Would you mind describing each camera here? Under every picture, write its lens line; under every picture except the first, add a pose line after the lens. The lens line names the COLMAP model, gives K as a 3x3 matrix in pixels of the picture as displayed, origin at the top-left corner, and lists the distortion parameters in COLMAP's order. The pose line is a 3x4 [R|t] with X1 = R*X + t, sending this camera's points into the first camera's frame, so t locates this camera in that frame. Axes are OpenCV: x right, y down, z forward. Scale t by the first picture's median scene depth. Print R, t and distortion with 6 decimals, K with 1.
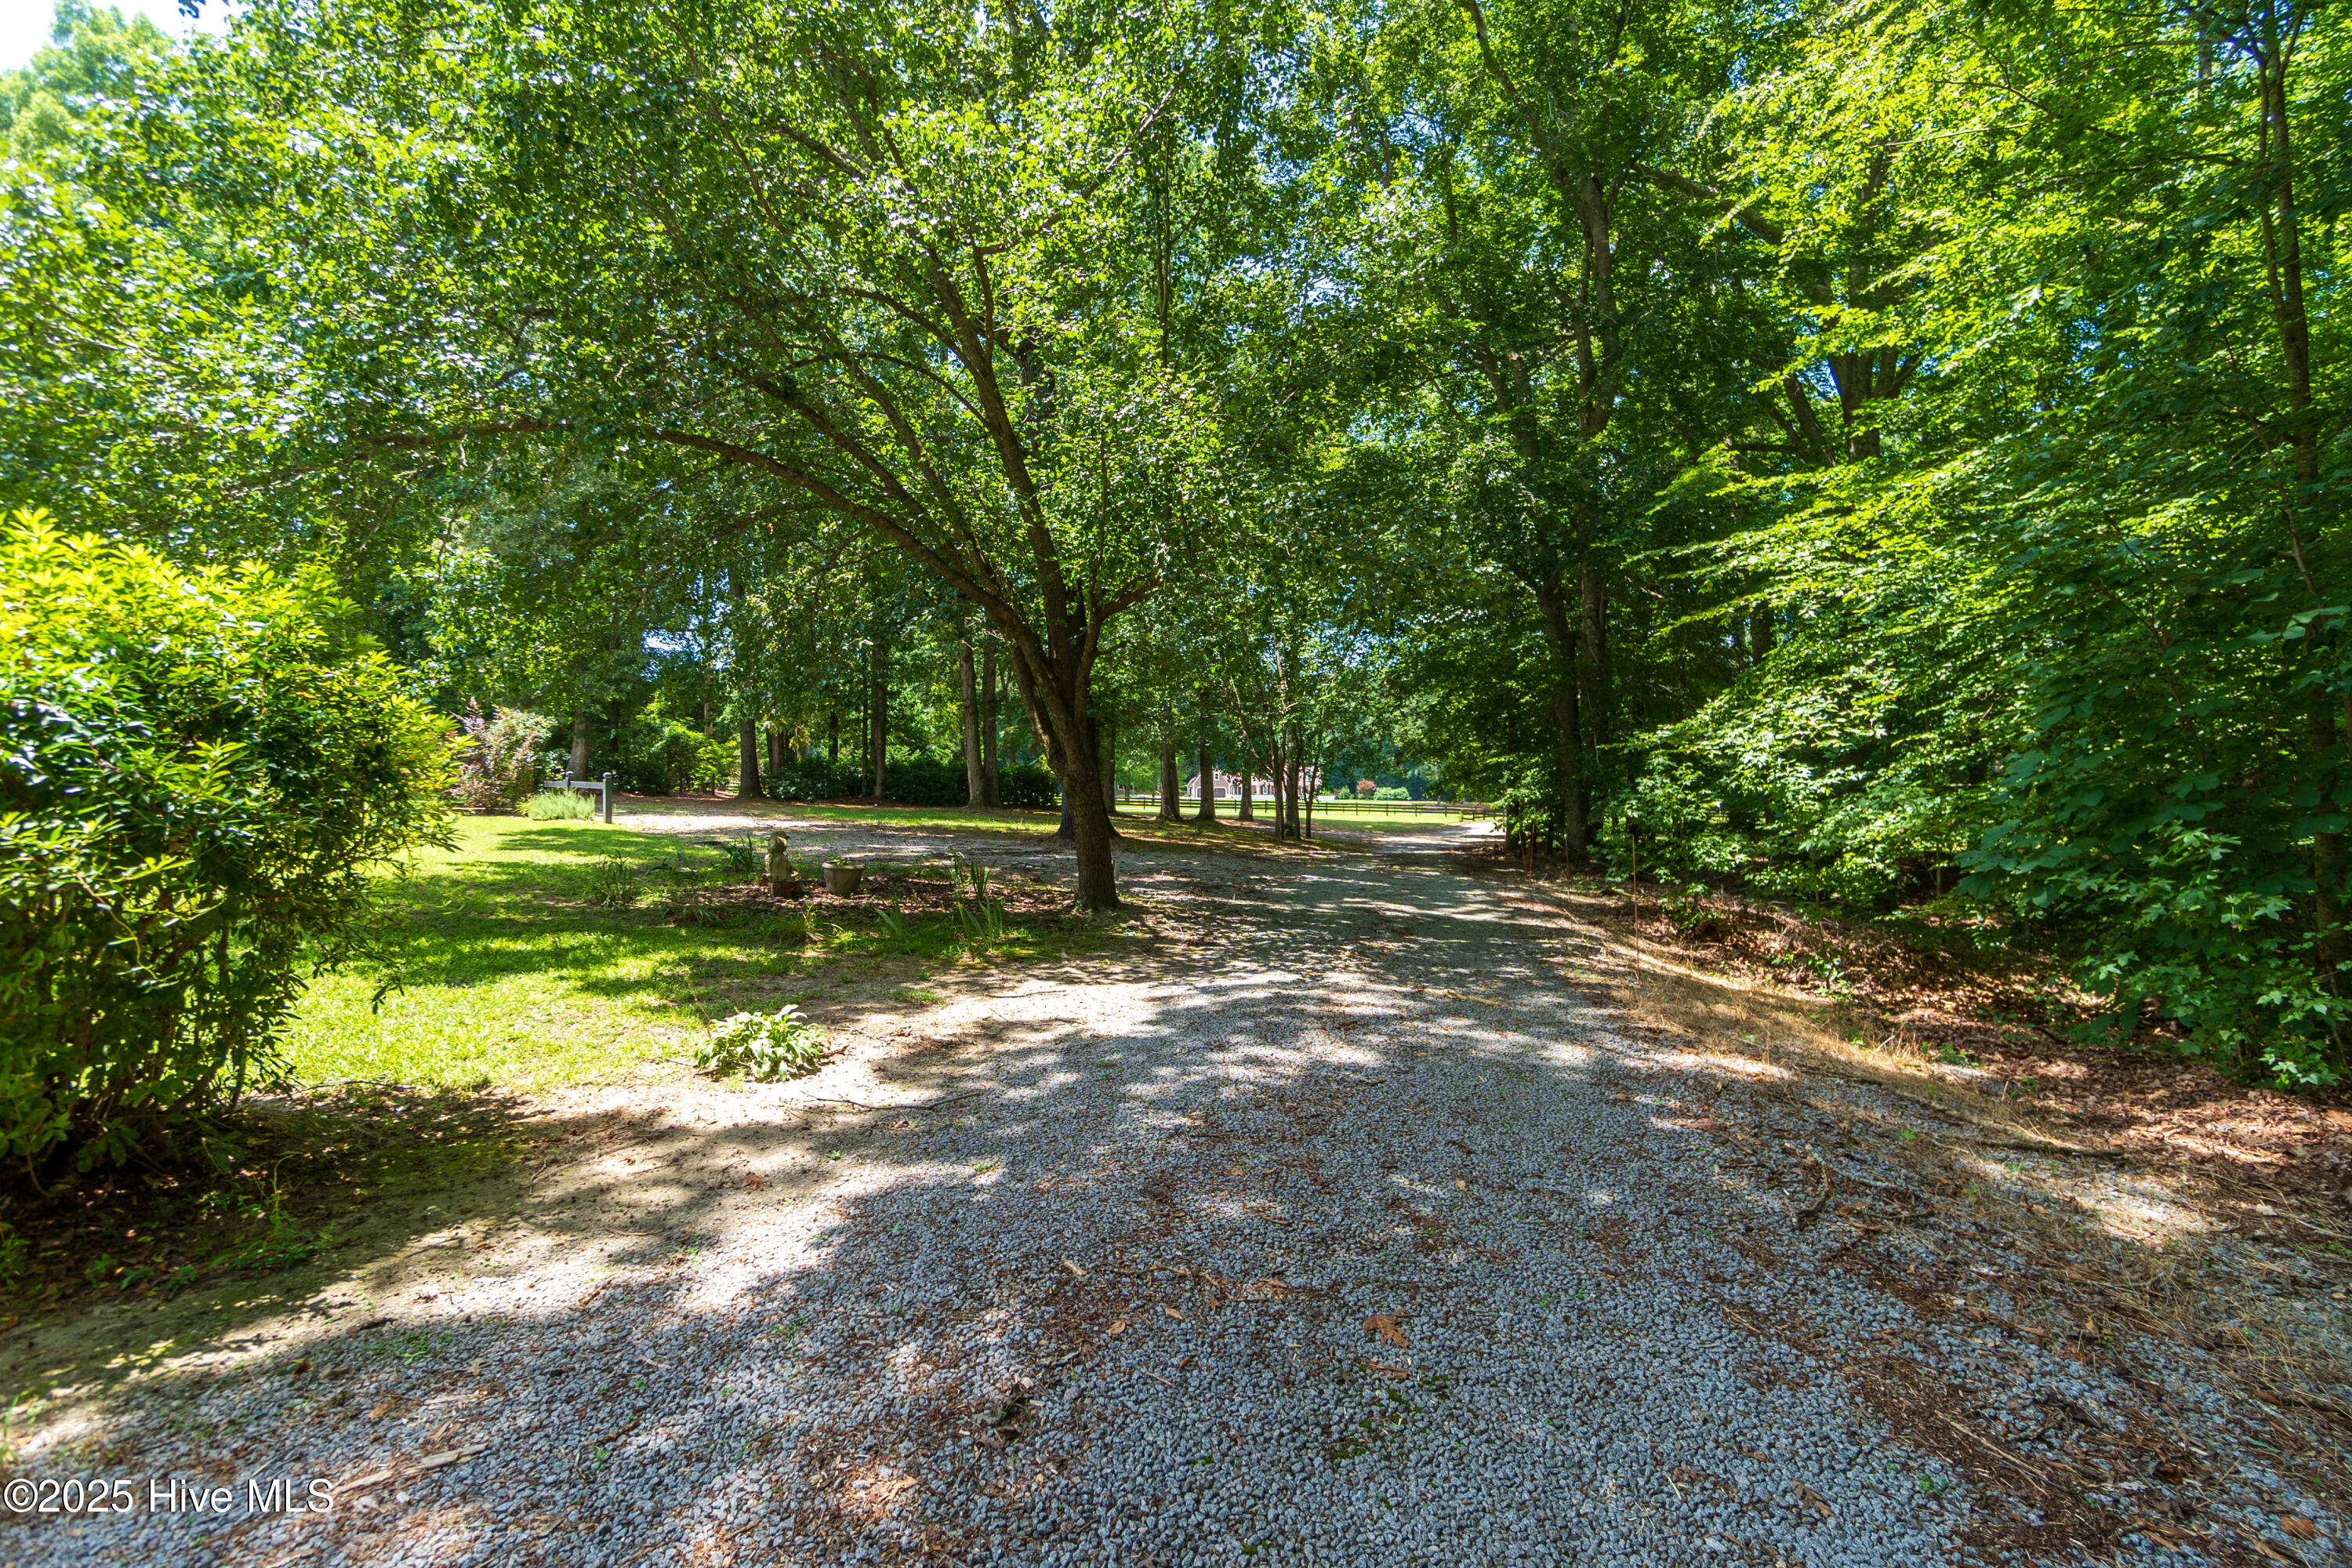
lens RADIAL K [[998.3, 0, 1162.0], [0, 998.3, 767.5], [0, 0, 1]] dist [-0.010537, 0.003565]
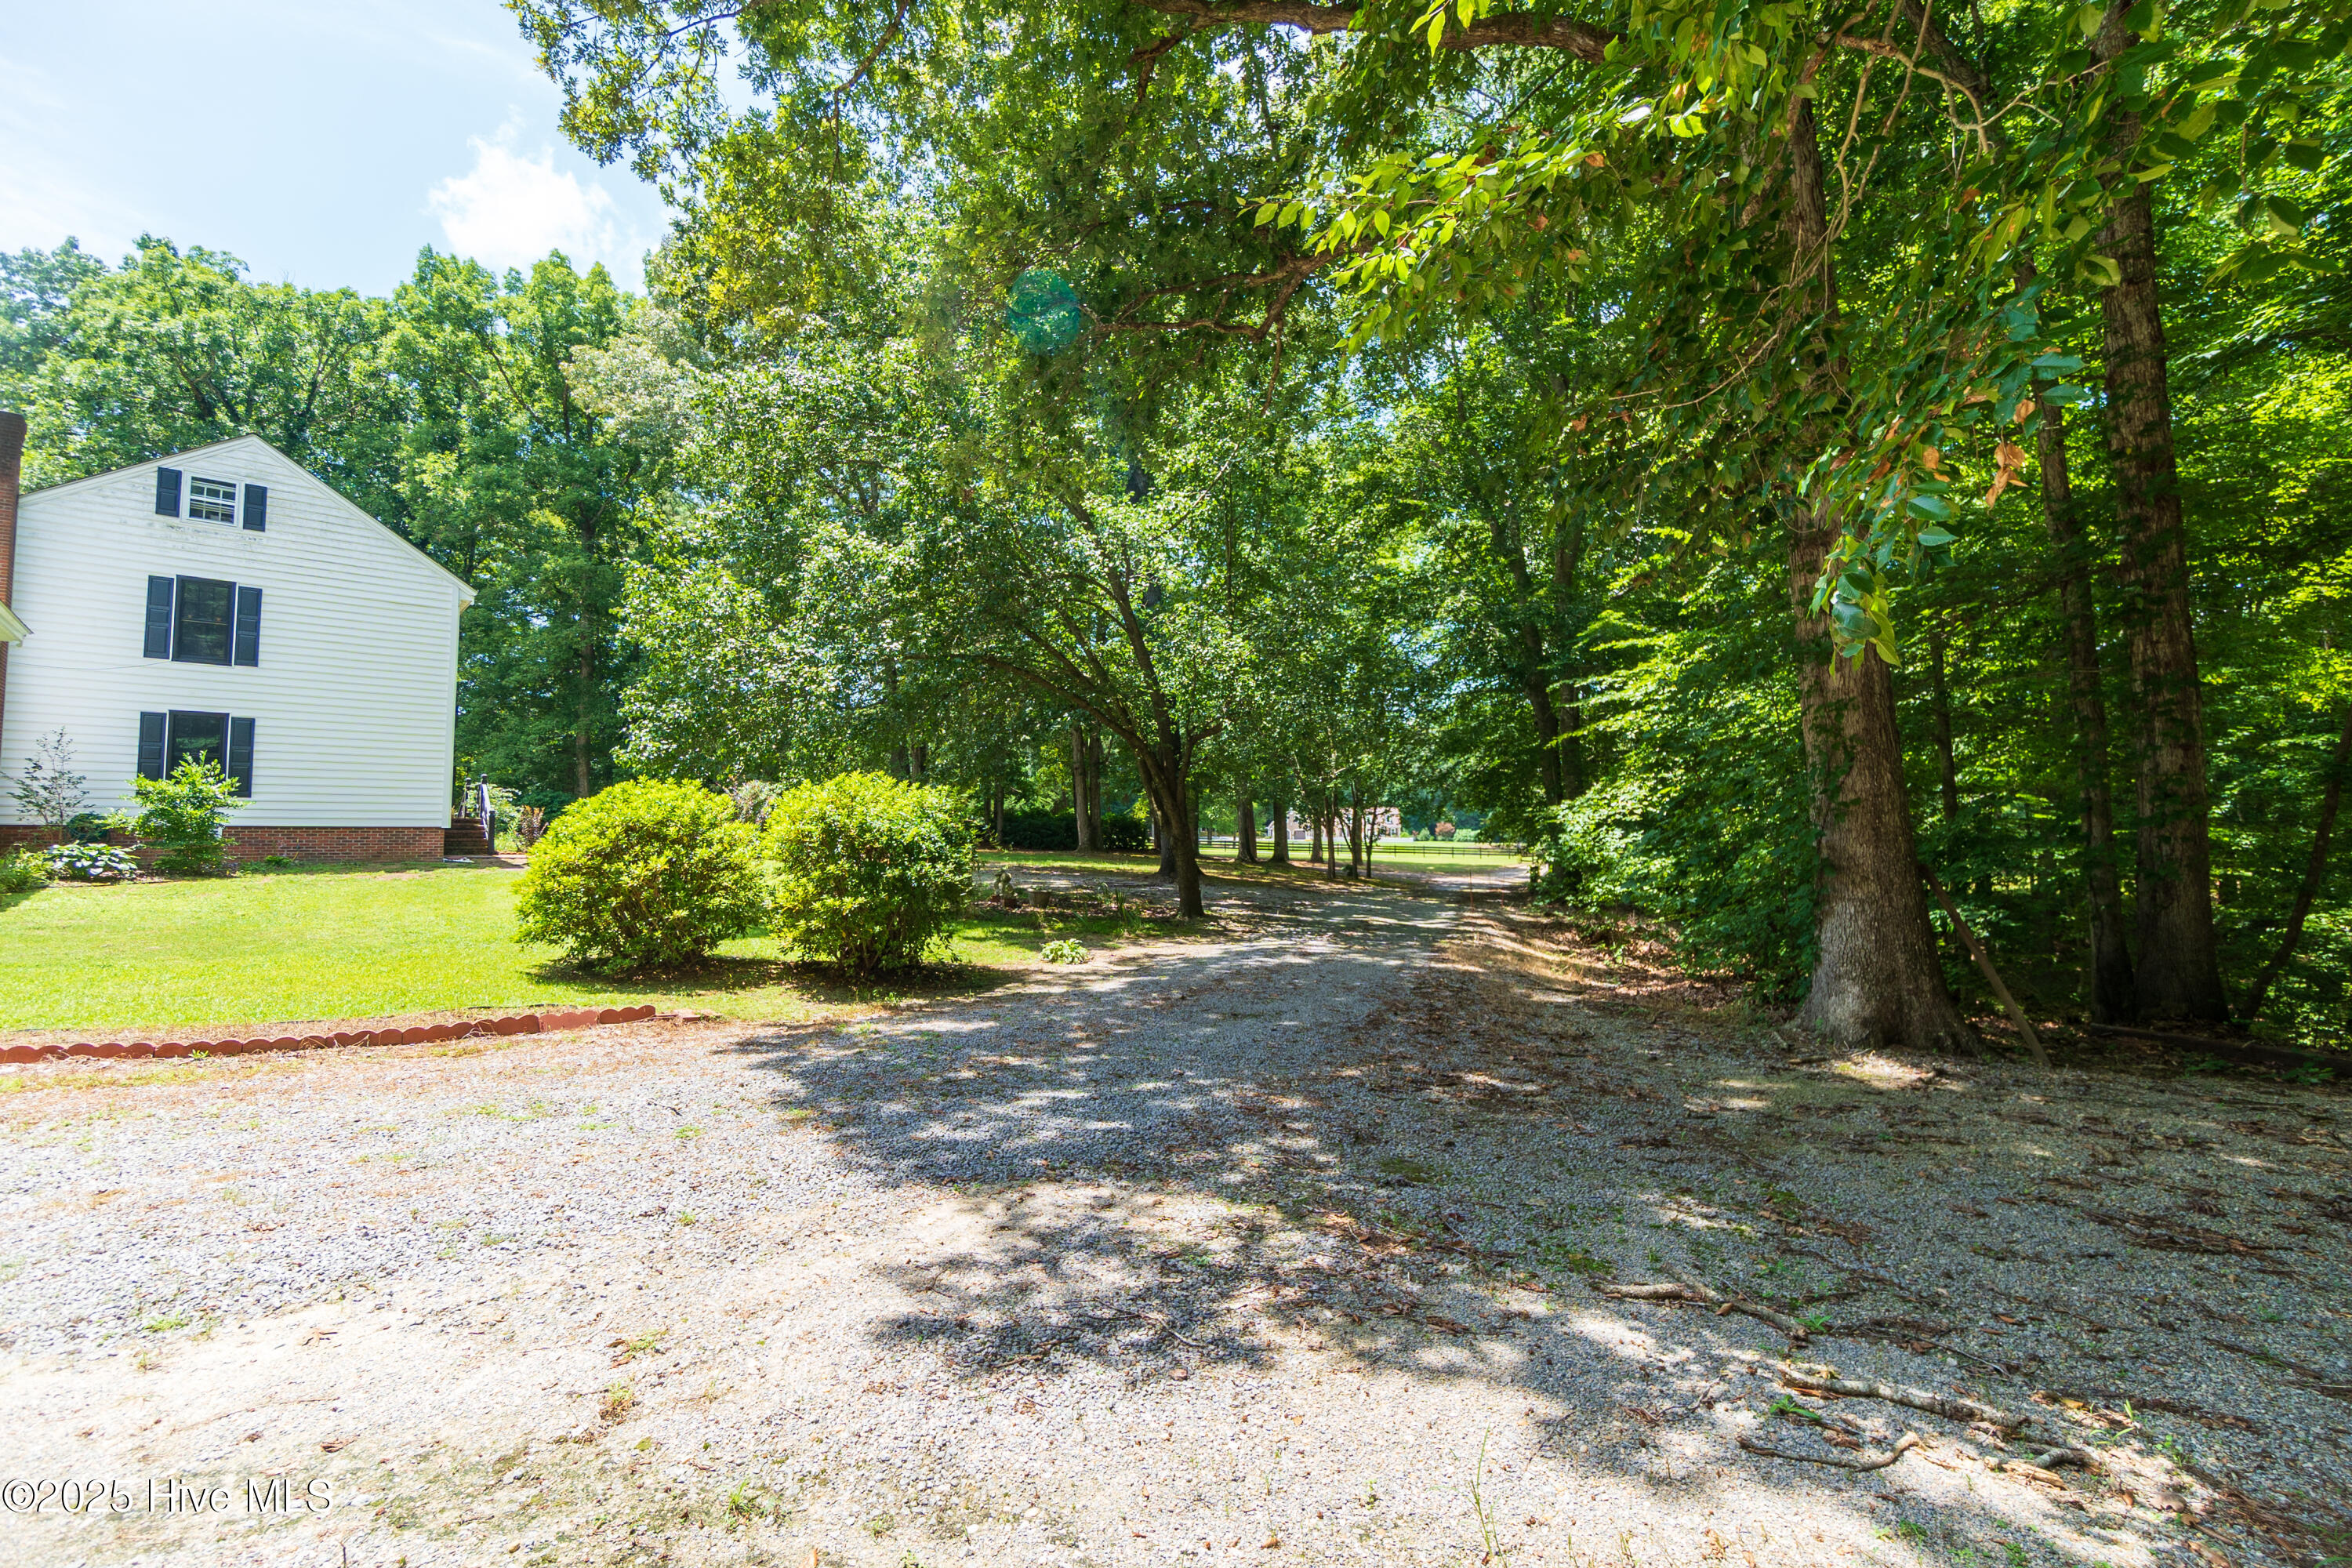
lens RADIAL K [[998.3, 0, 1154.2], [0, 998.3, 782.3], [0, 0, 1]] dist [-0.010537, 0.003565]
pose [[0.995917, -0.005598, -0.090101, 0.010063], [0.003251, 0.999652, -0.026177, -0.015594], [0.090217, 0.025777, 0.995589, -0.267678]]
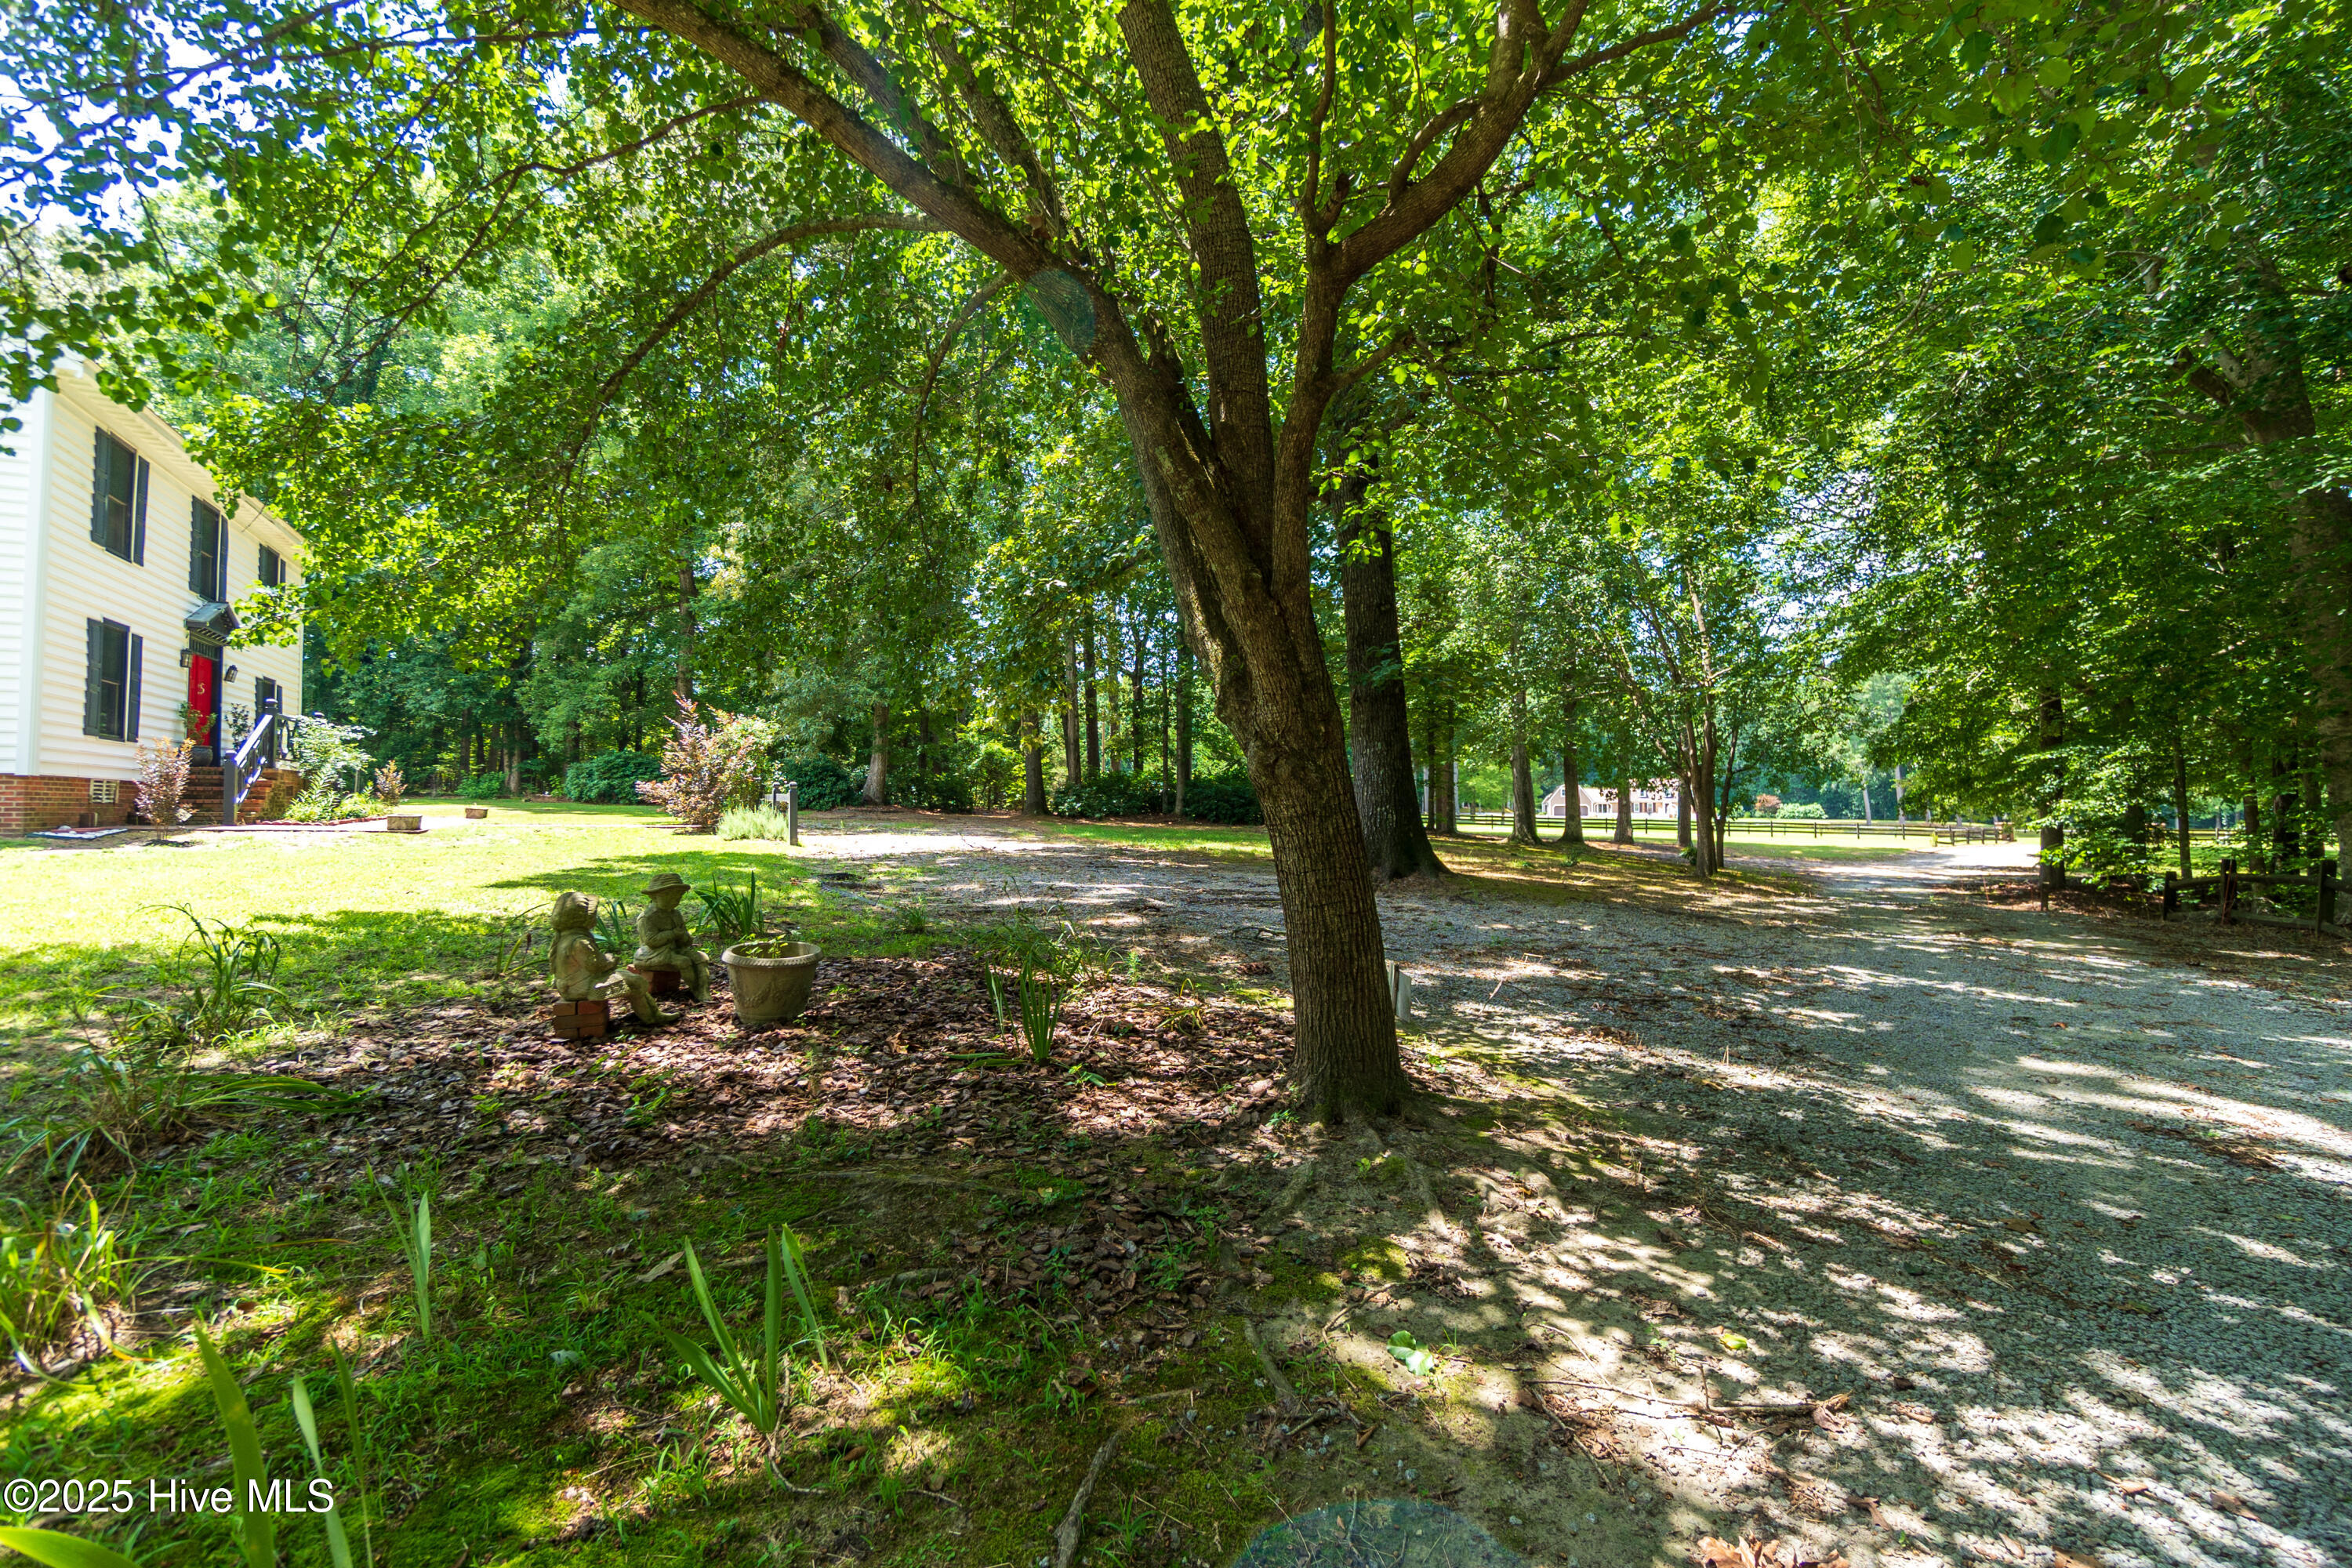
lens RADIAL K [[998.3, 0, 1172.0], [0, 998.3, 783.4], [0, 0, 1]] dist [-0.010537, 0.003565]
pose [[0.946461, -0.011969, -0.322595, -0.002884], [0.010847, 0.999927, -0.005276, 0.010712], [0.322635, 0.001494, 0.946522, 0.263996]]
